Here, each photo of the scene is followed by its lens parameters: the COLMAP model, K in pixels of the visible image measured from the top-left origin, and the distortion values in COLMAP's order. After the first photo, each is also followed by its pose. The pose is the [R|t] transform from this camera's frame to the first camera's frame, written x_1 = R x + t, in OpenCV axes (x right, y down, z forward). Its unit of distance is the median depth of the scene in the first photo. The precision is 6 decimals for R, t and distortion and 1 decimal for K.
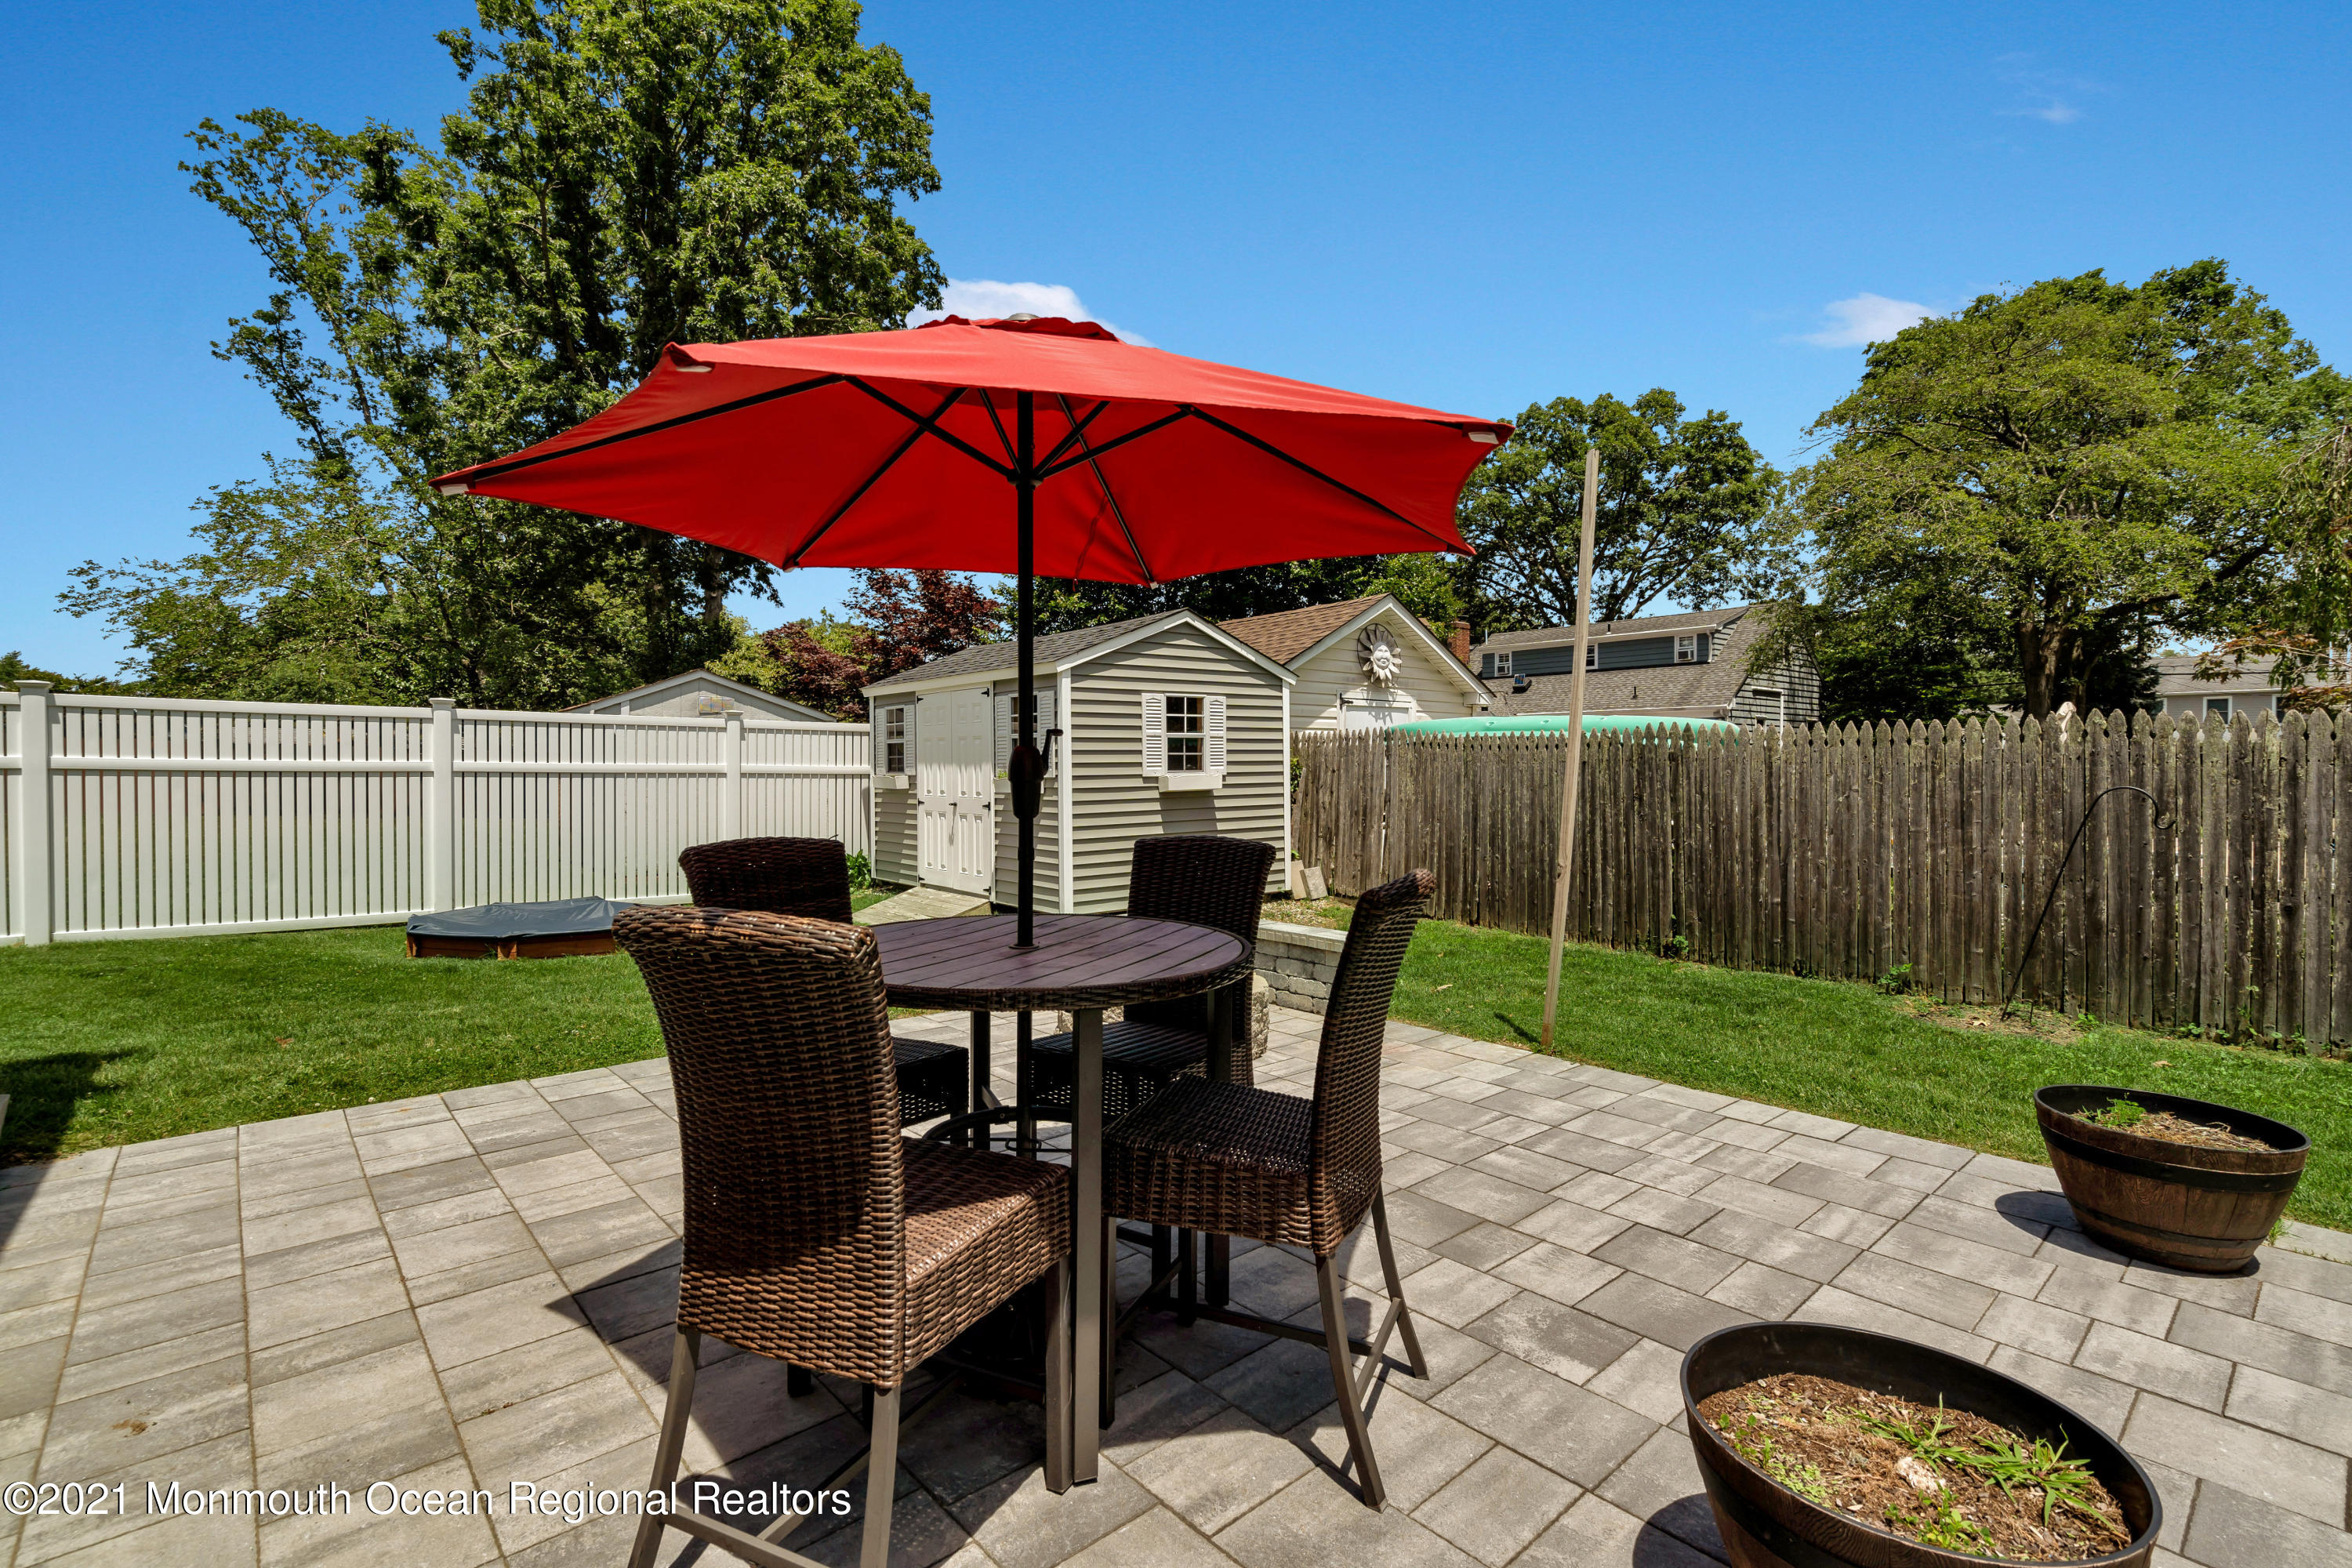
lens RADIAL K [[1067.5, 0, 1178.5], [0, 1067.5, 780.6], [0, 0, 1]] dist [-0.004004, 0.003996]
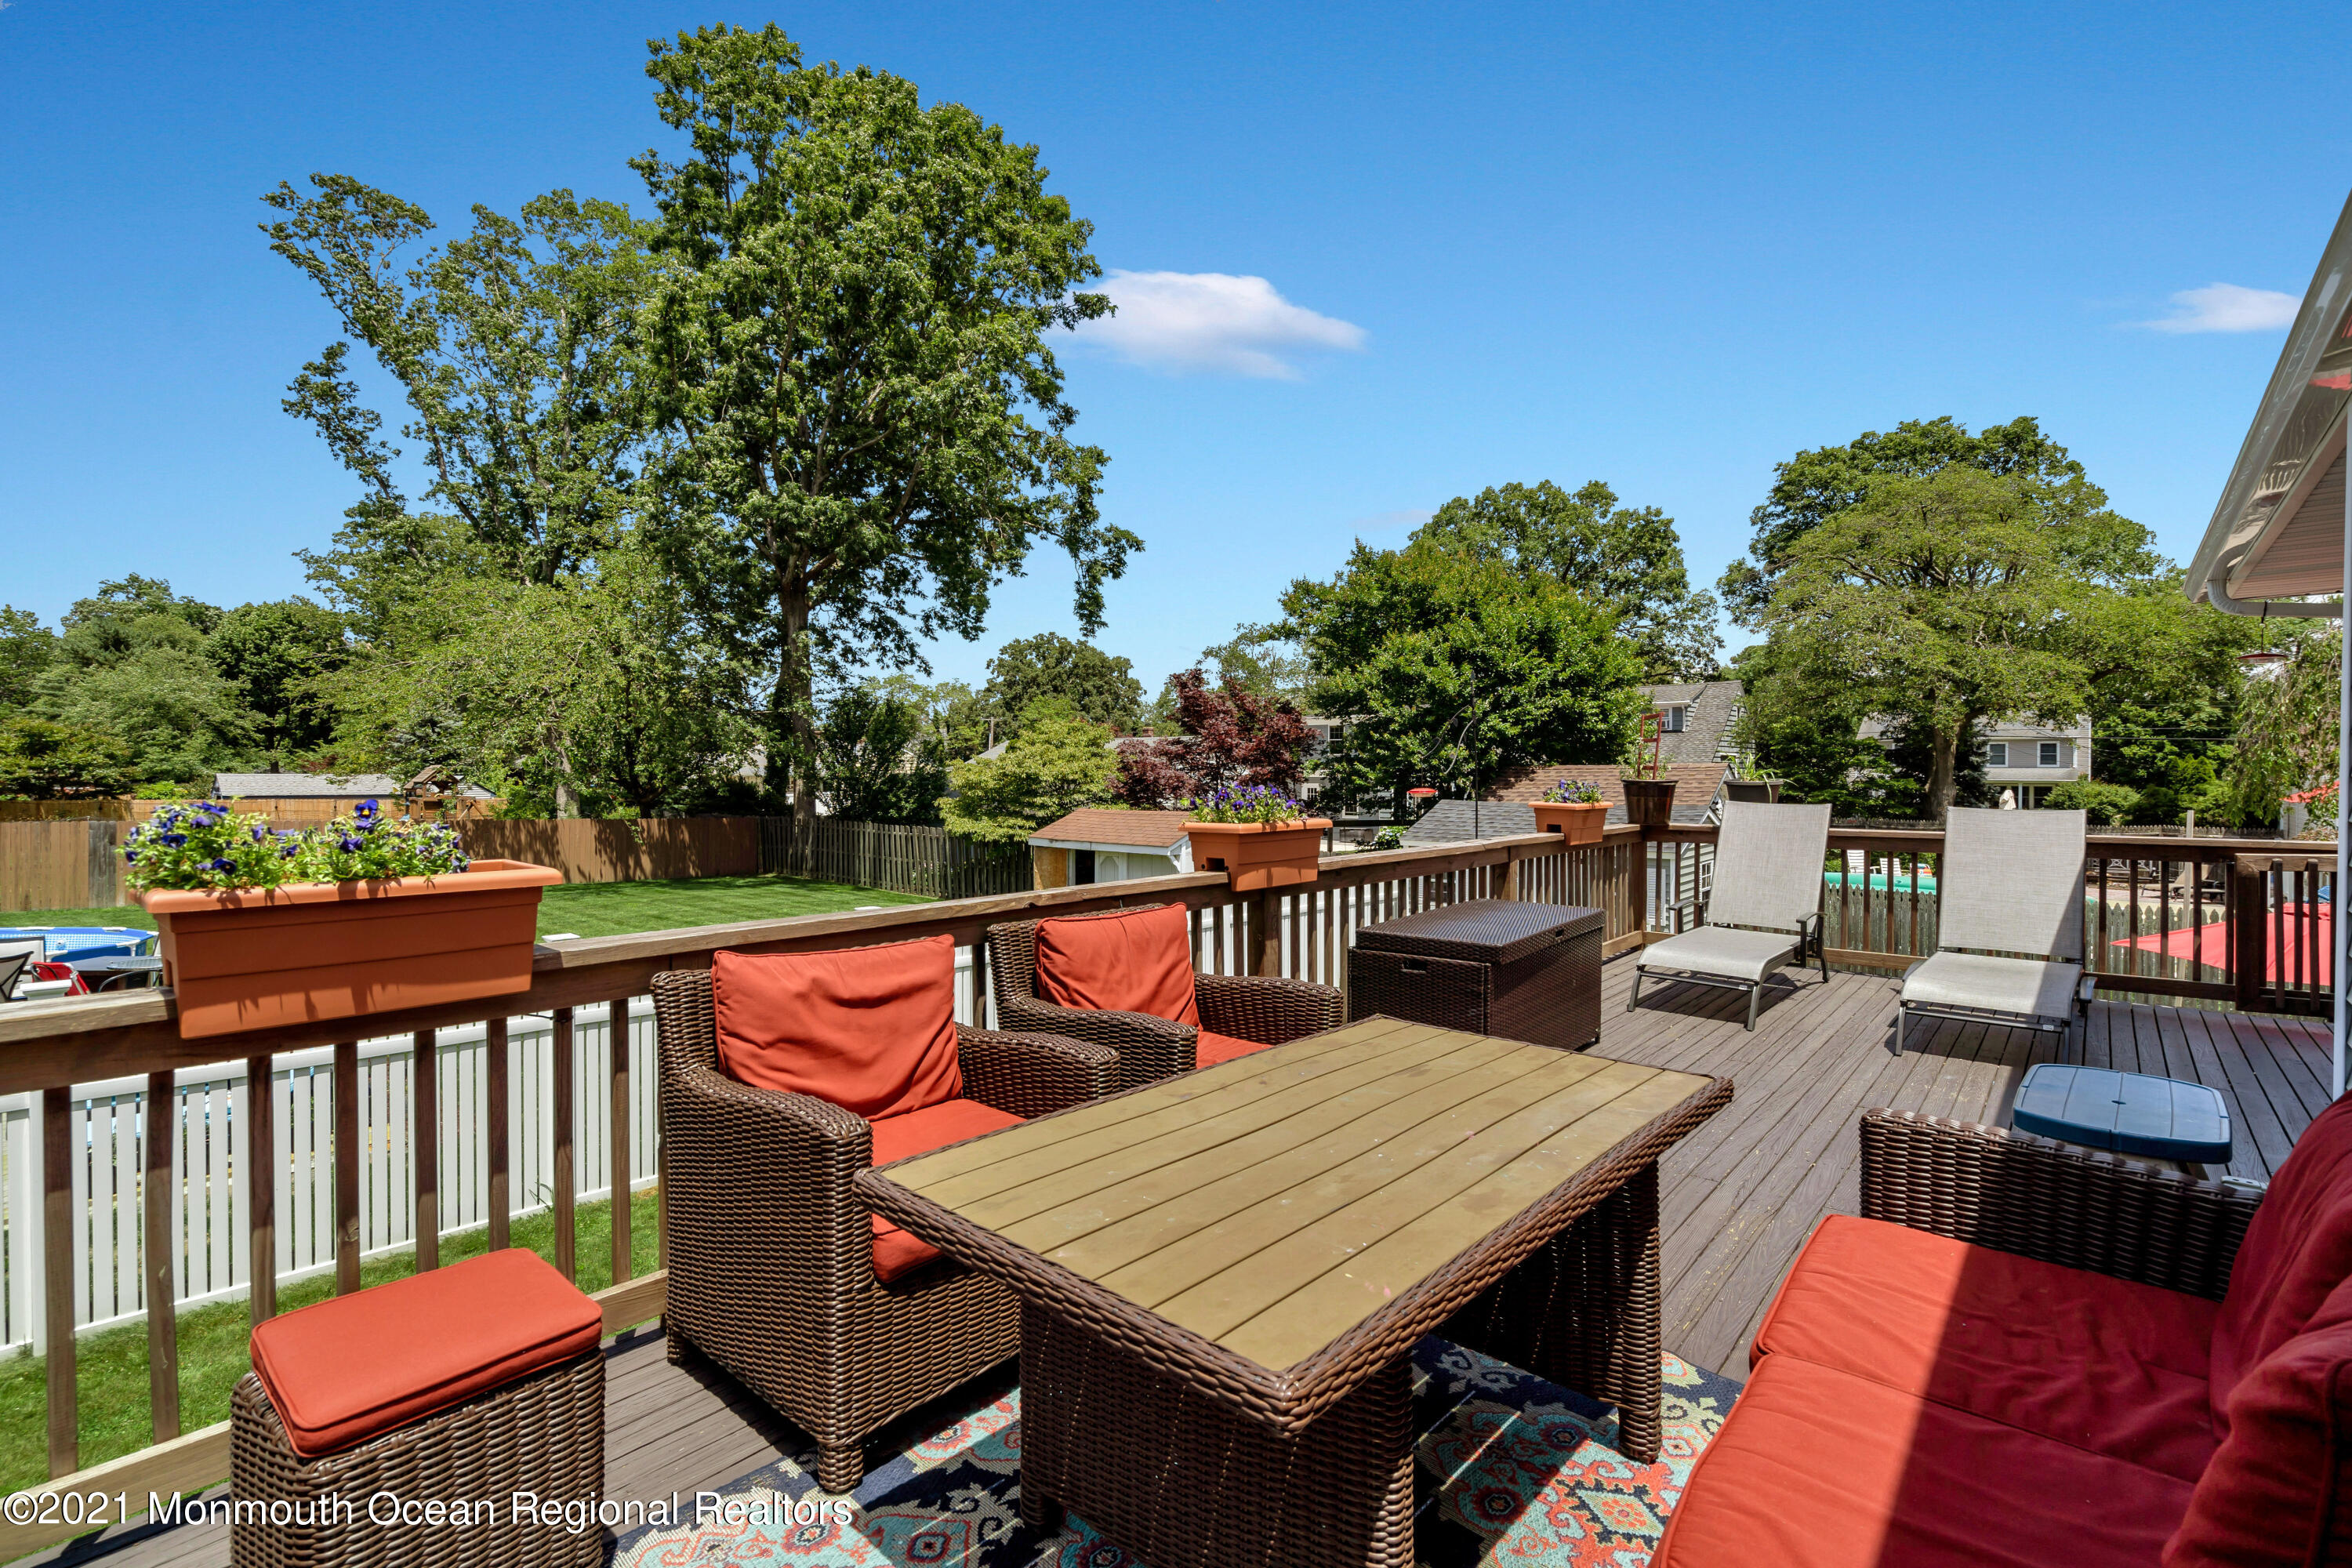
lens RADIAL K [[1052.9, 0, 1140.3], [0, 1052.9, 774.5], [0, 0, 1]] dist [-0.004196, -0.011970]
pose [[0.990608, -0.000638, 0.136730, -1.175671], [0.001449, 0.999982, -0.005833, -0.239662], [-0.136723, 0.005976, 0.990591, -0.402774]]
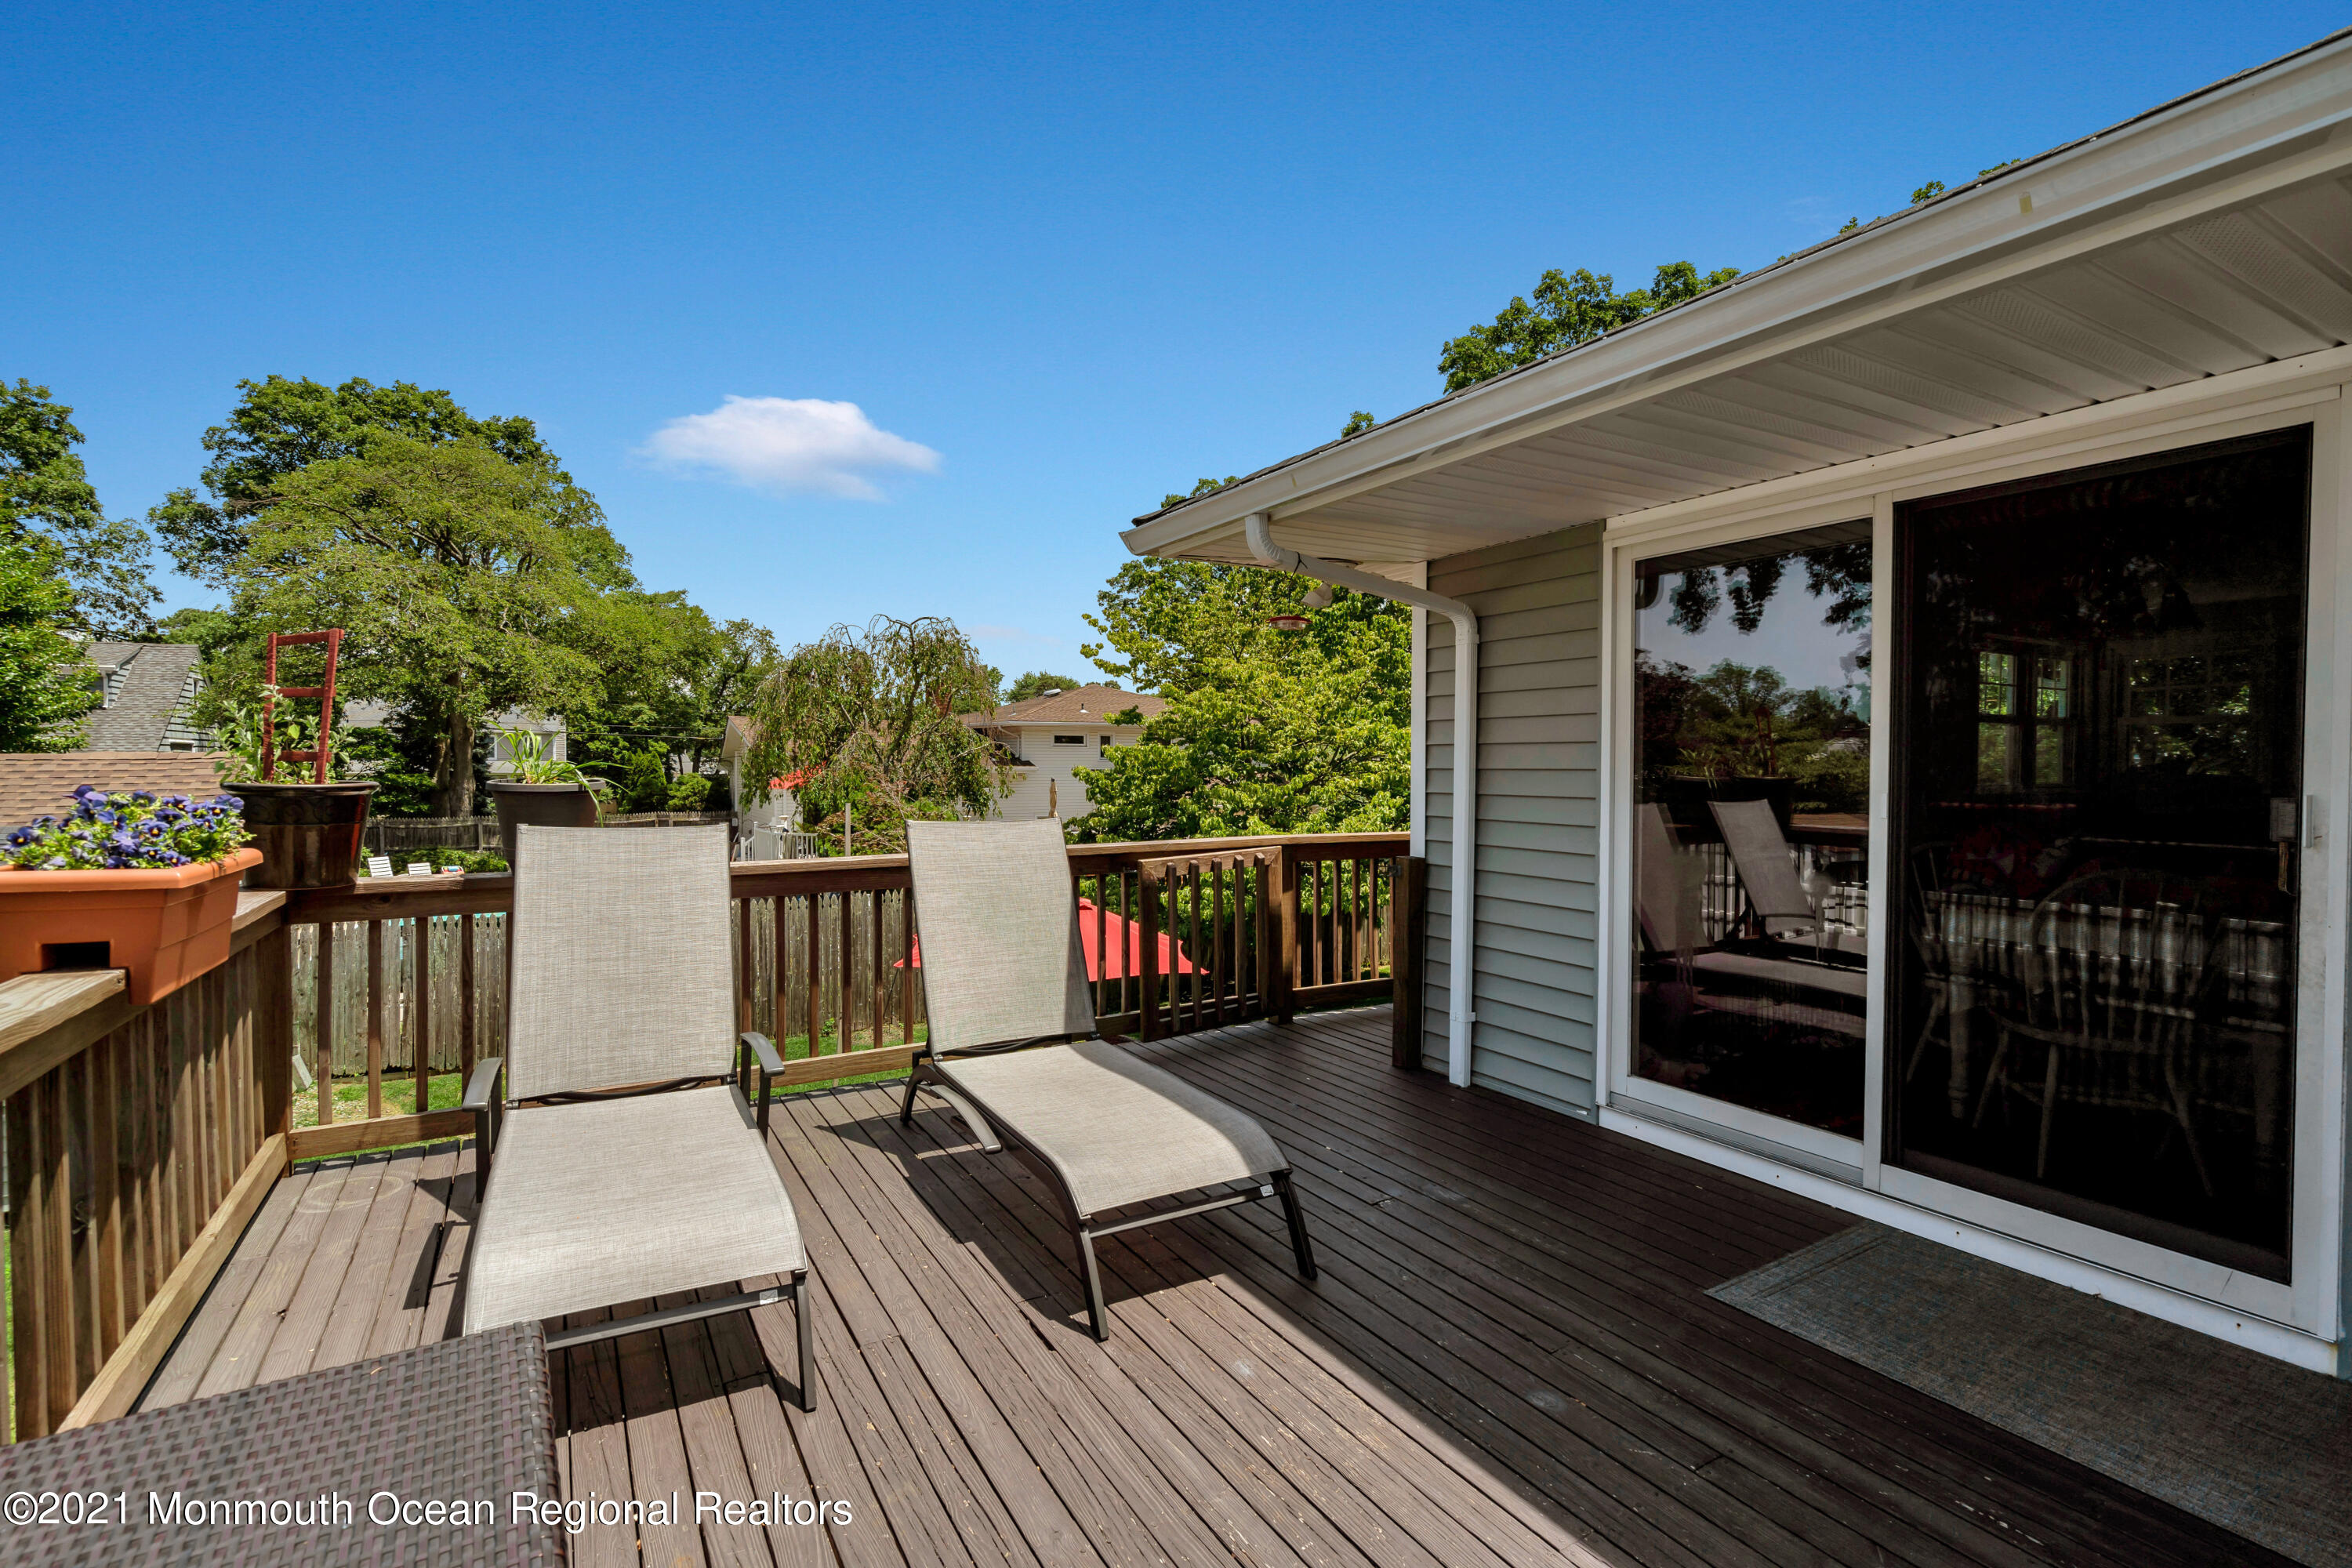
lens RADIAL K [[1067.5, 0, 1178.5], [0, 1067.5, 780.6], [0, 0, 1]] dist [-0.004004, 0.003996]
pose [[0.151624, -0.017194, 0.988289, -0.960403], [0.010584, 0.999820, 0.015771, -0.244154], [-0.988382, 0.008068, 0.151779, 0.052970]]
